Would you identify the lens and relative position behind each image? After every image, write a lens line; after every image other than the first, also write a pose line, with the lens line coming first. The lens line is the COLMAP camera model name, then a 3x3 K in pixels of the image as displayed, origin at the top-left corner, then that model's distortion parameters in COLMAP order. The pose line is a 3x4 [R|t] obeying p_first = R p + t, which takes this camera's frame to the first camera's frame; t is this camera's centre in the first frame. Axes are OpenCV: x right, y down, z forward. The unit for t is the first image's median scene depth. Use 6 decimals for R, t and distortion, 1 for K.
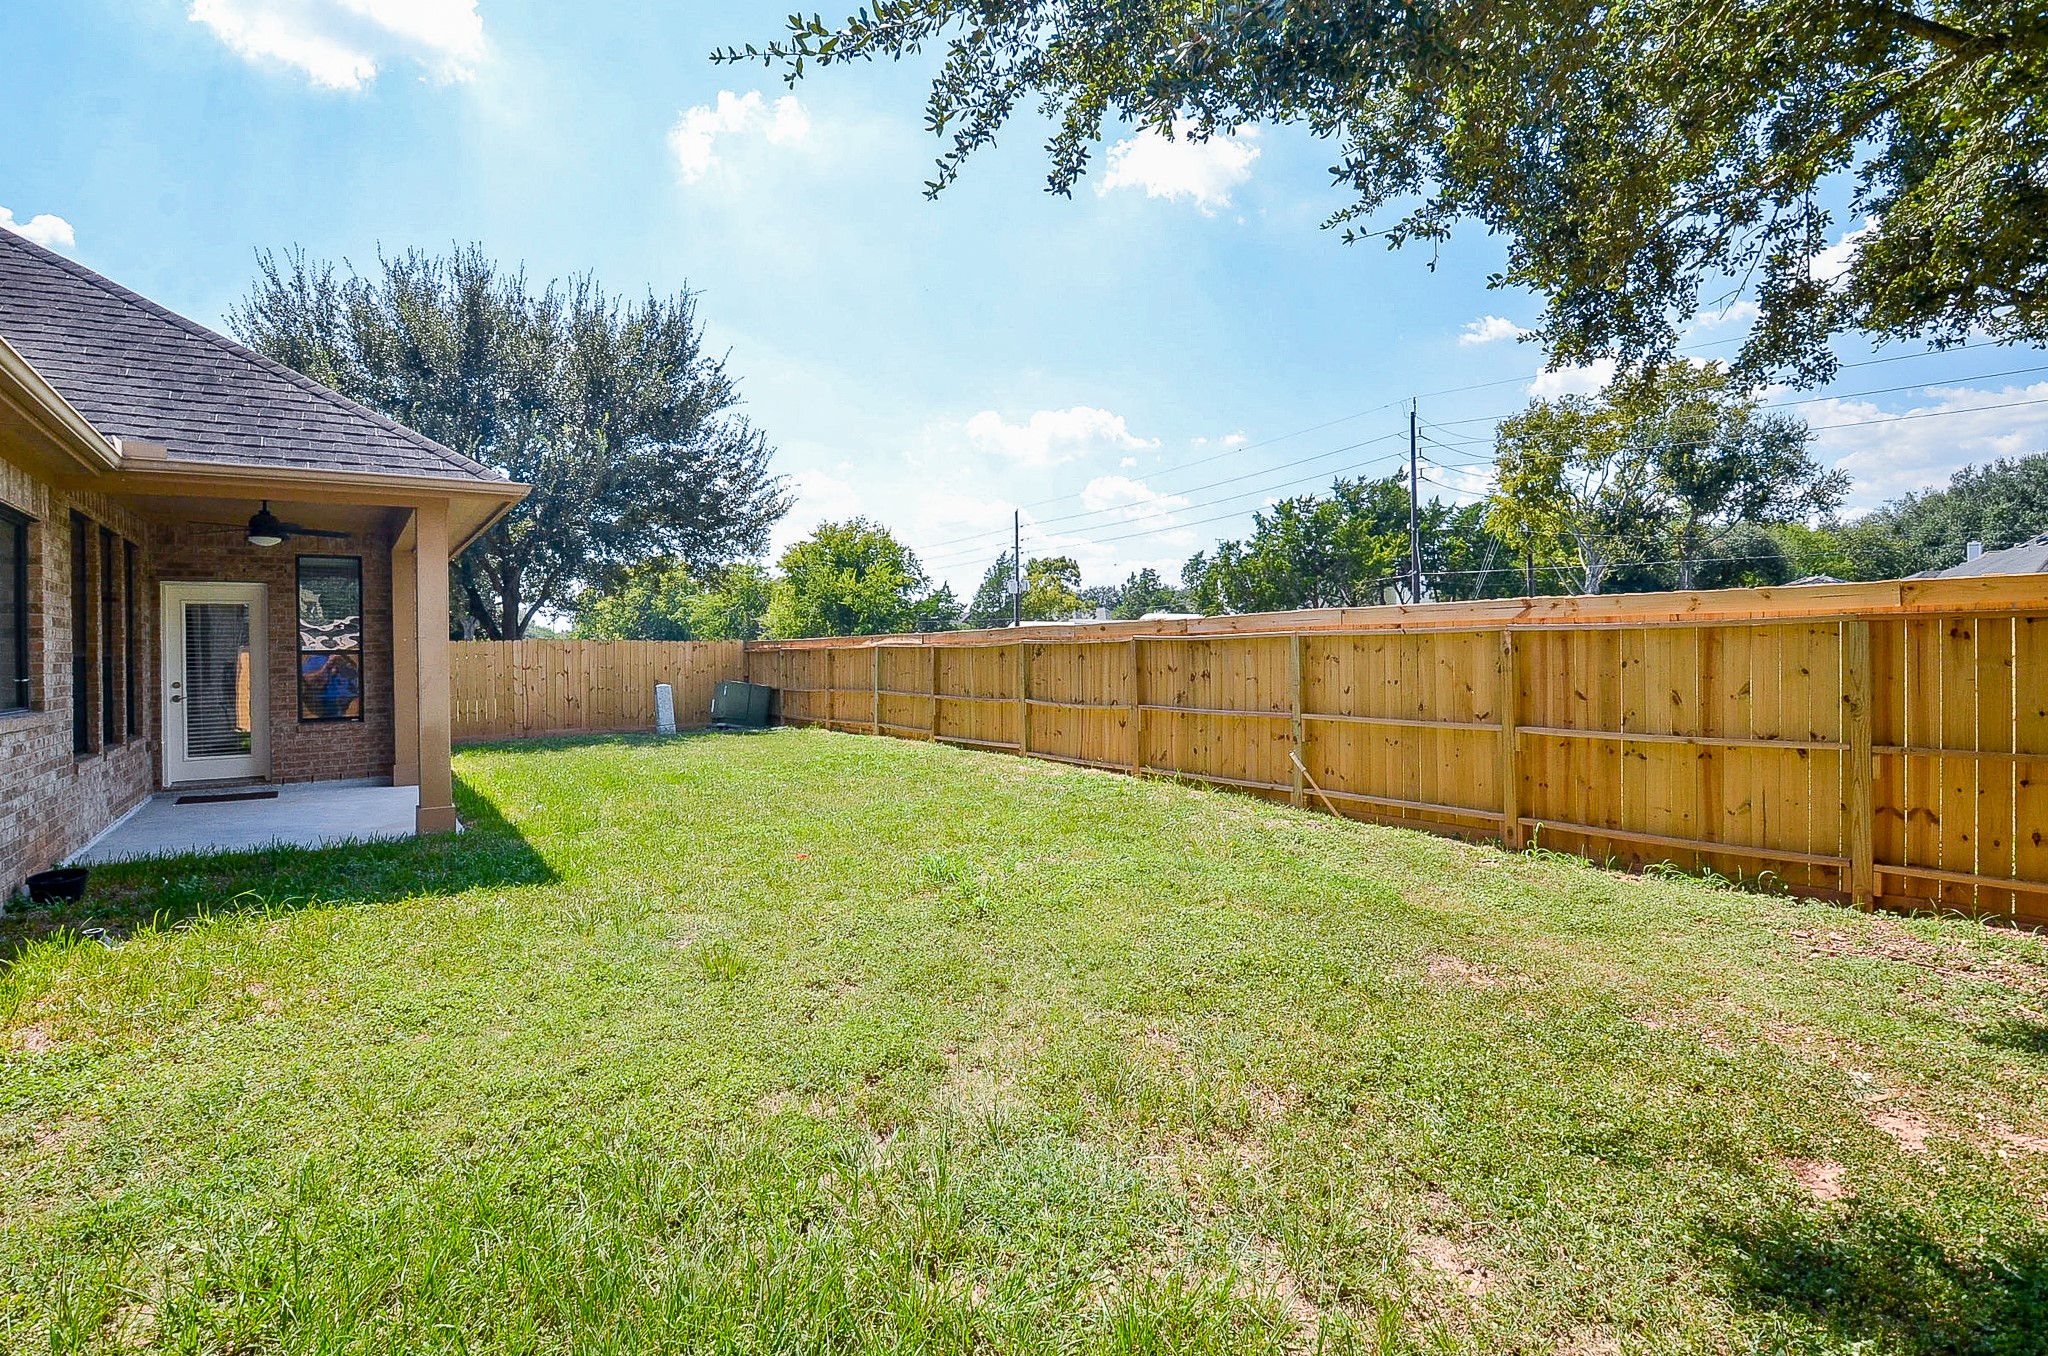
lens RADIAL K [[923.4, 0, 1019.5], [0, 923.4, 656.0], [0, 0, 1]] dist [-0.007564, -0.010142]
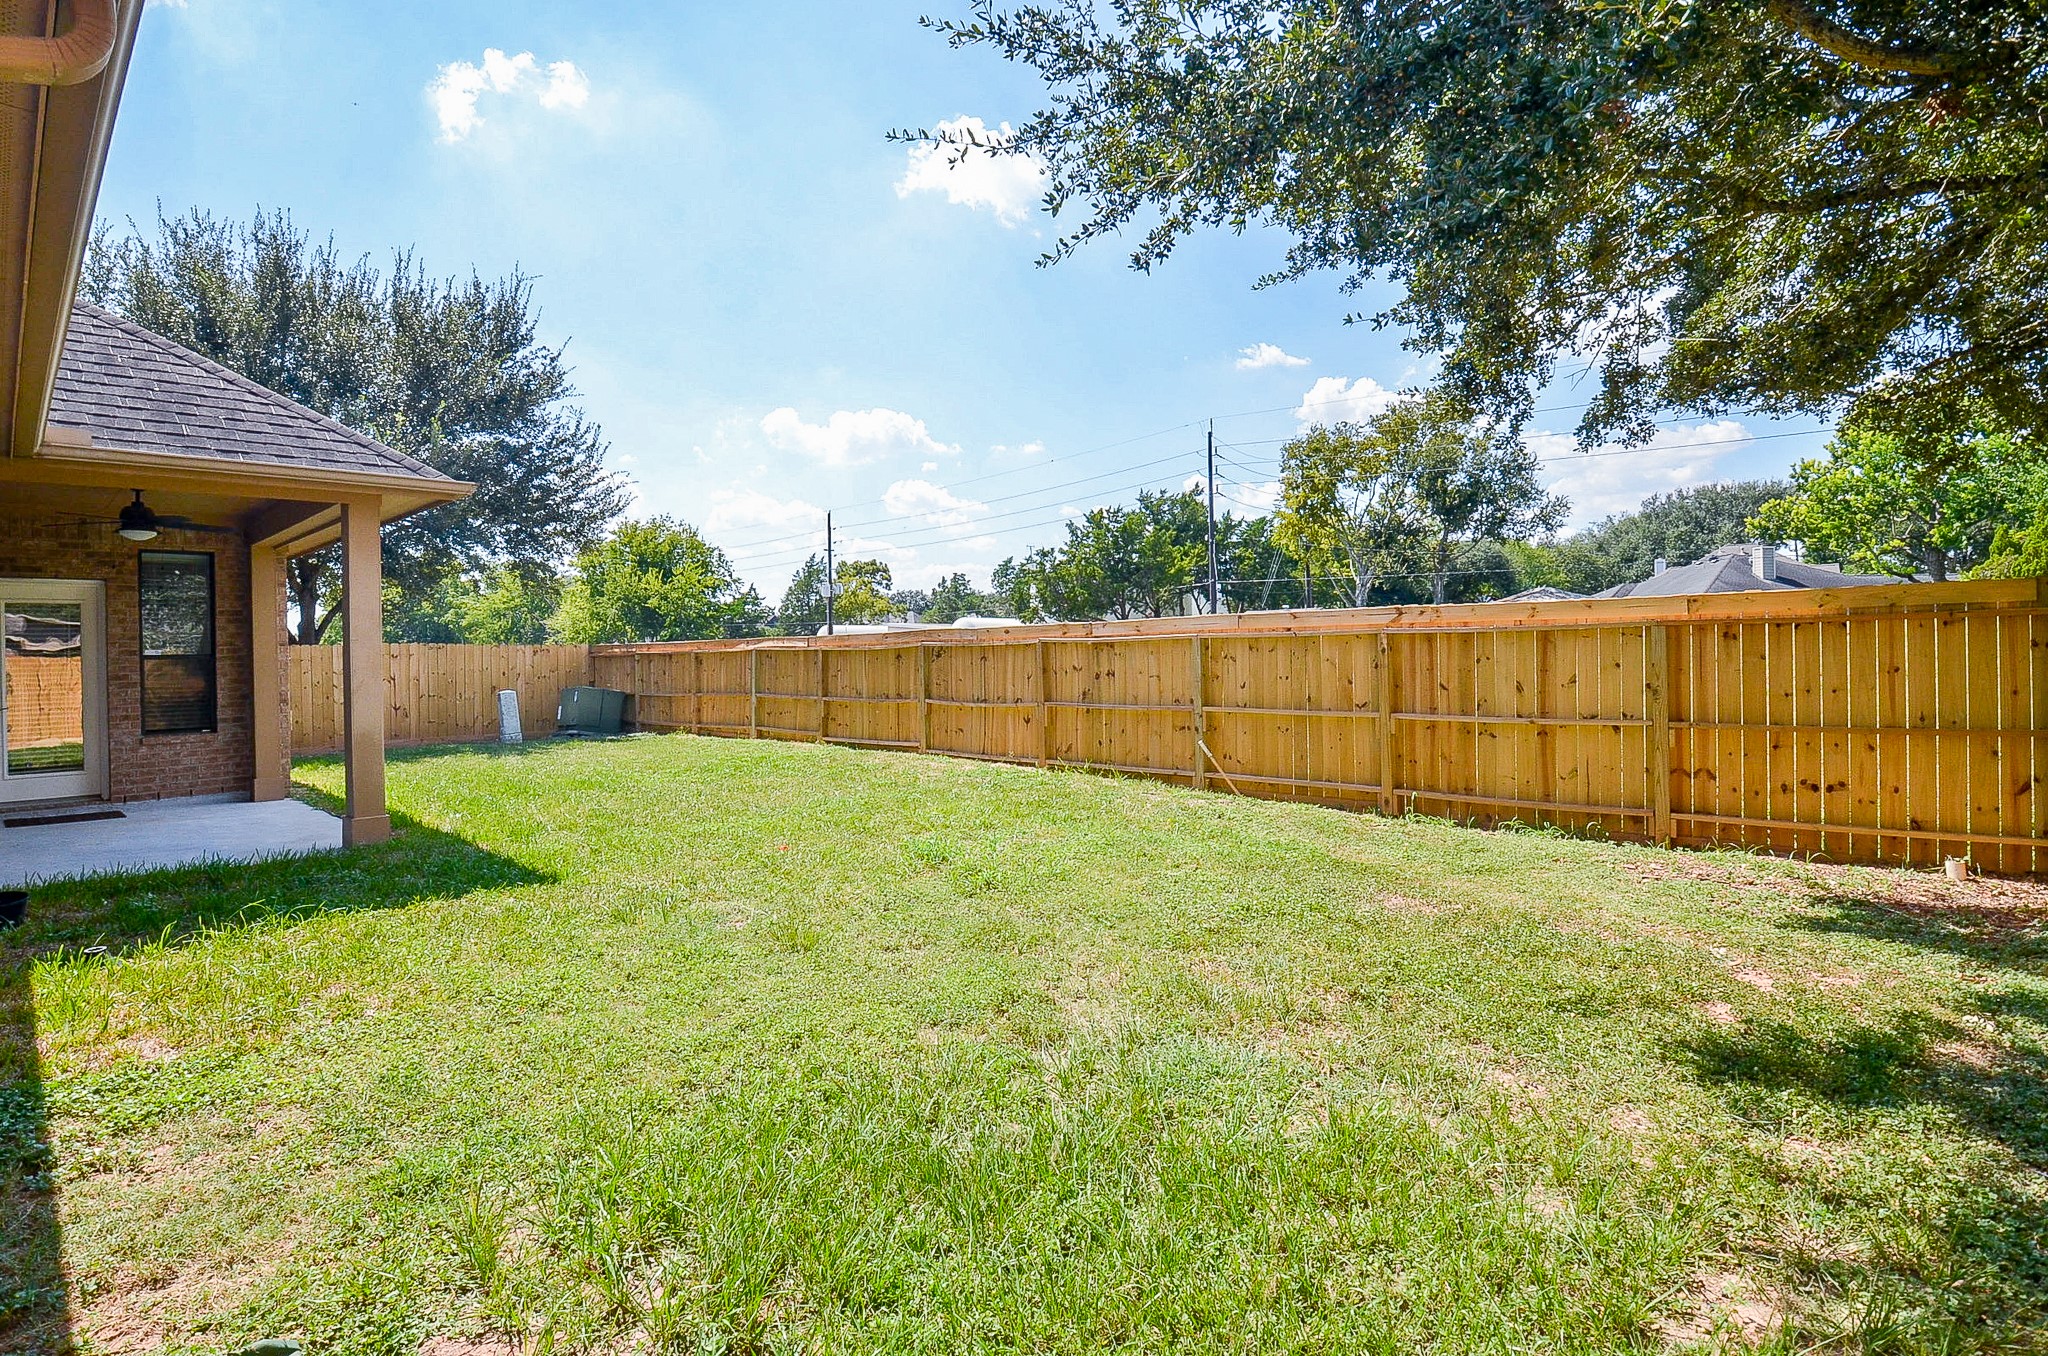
lens RADIAL K [[923.4, 0, 1003.3], [0, 923.4, 660.7], [0, 0, 1]] dist [-0.007564, -0.010142]
pose [[0.980936, -0.004722, 0.194274, -0.127955], [0.004598, 0.999989, 0.001086, 0.002705], [-0.194277, -0.000172, 0.980947, -0.051941]]
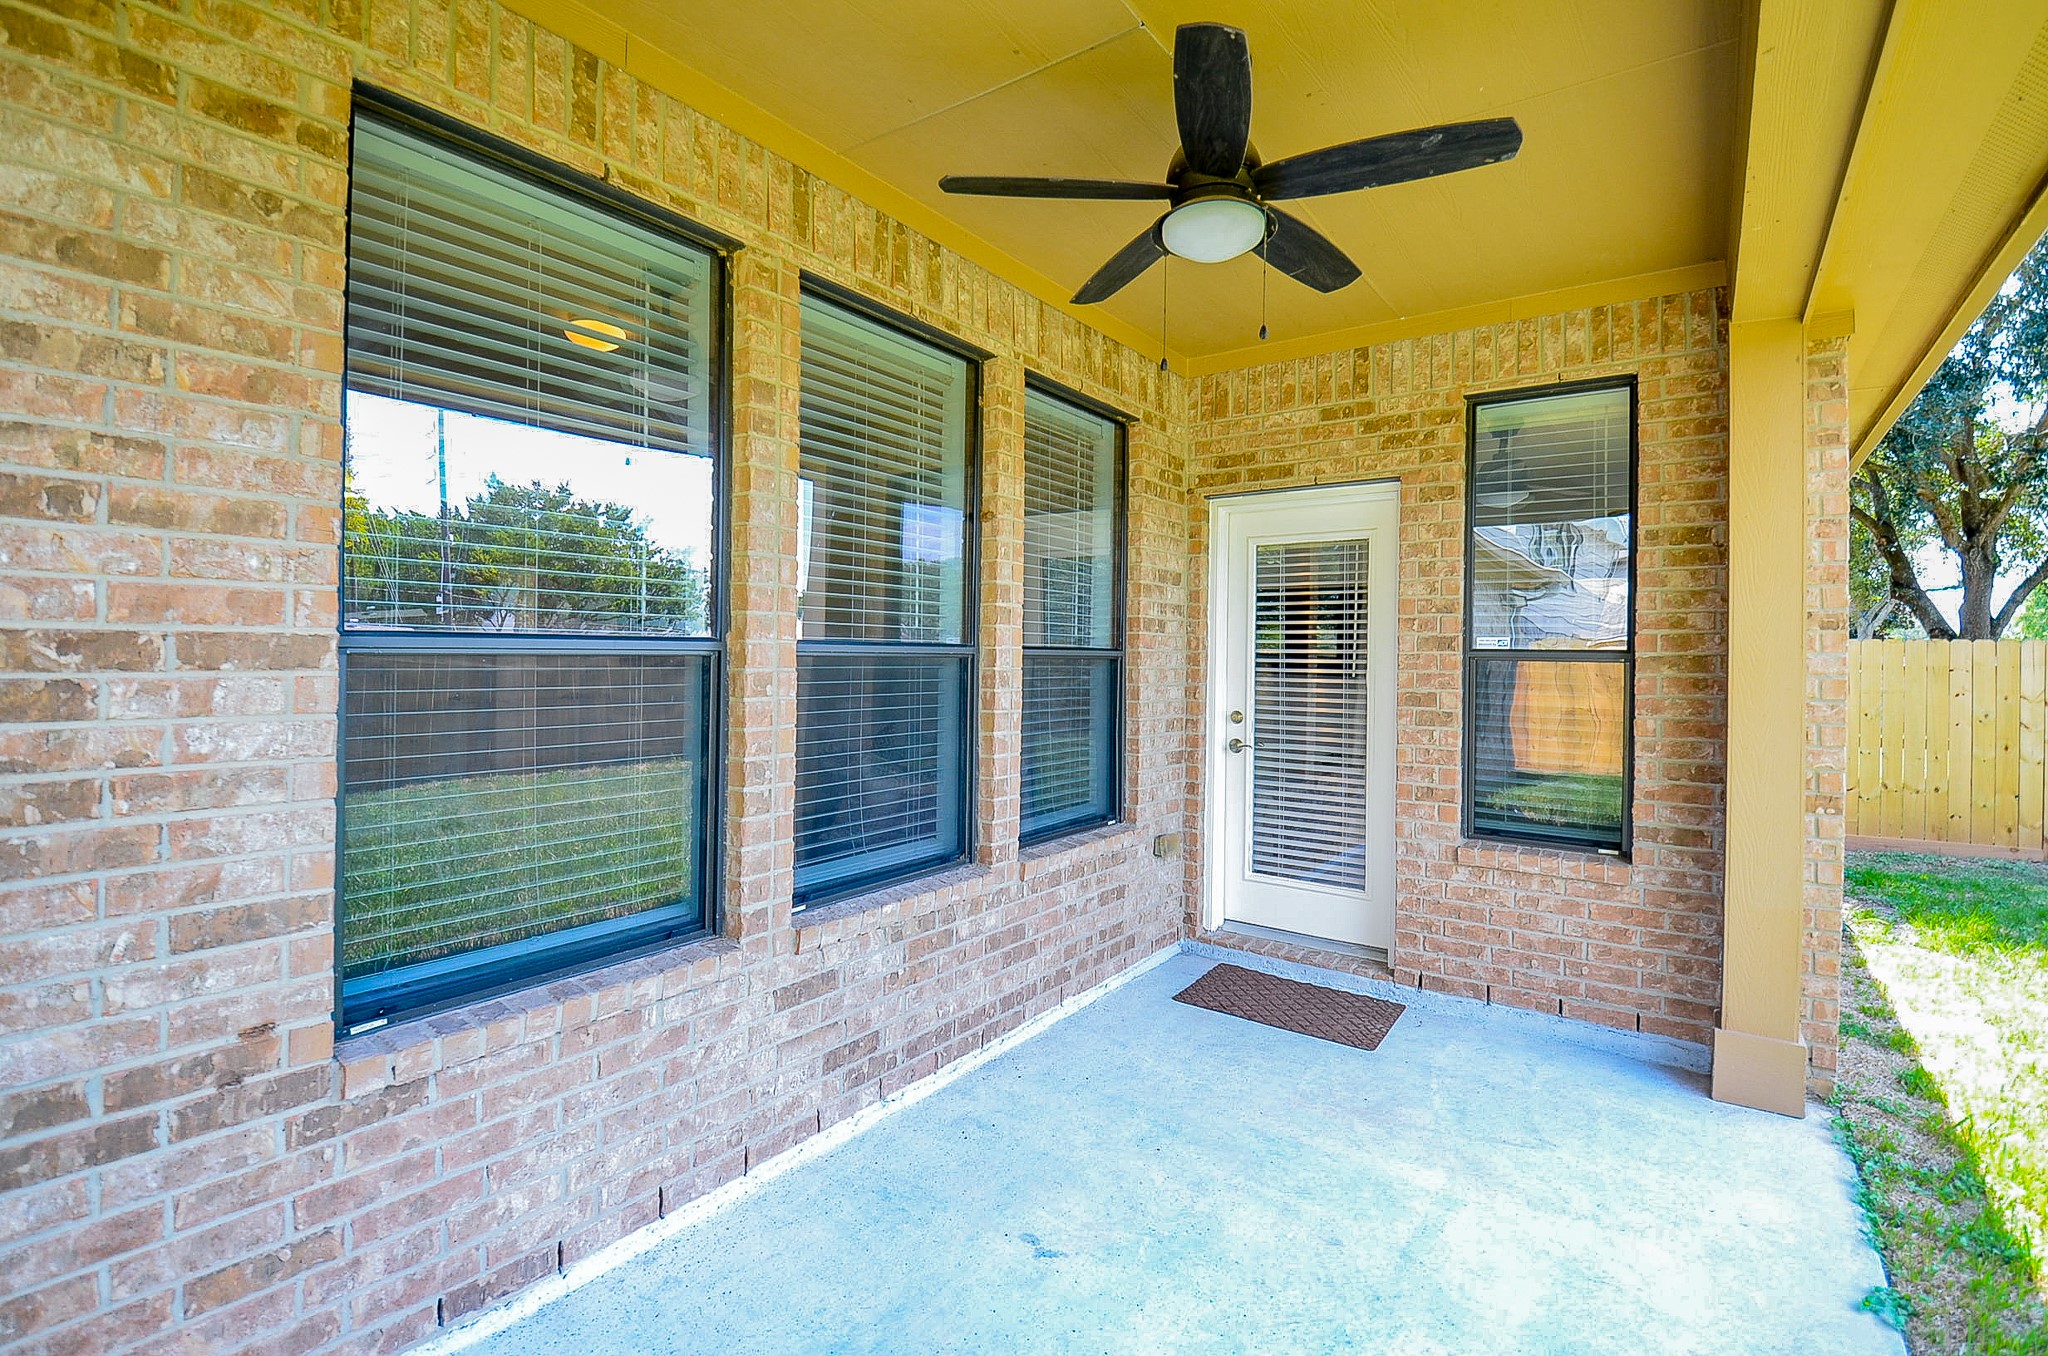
lens RADIAL K [[923.4, 0, 986.5], [0, 923.4, 644.8], [0, 0, 1]] dist [-0.007564, -0.010142]
pose [[0.271415, 0.008955, -0.962421, -0.484809], [-0.026374, 0.999650, 0.001864, -0.003258], [0.962101, 0.024877, 0.271556, 0.721680]]
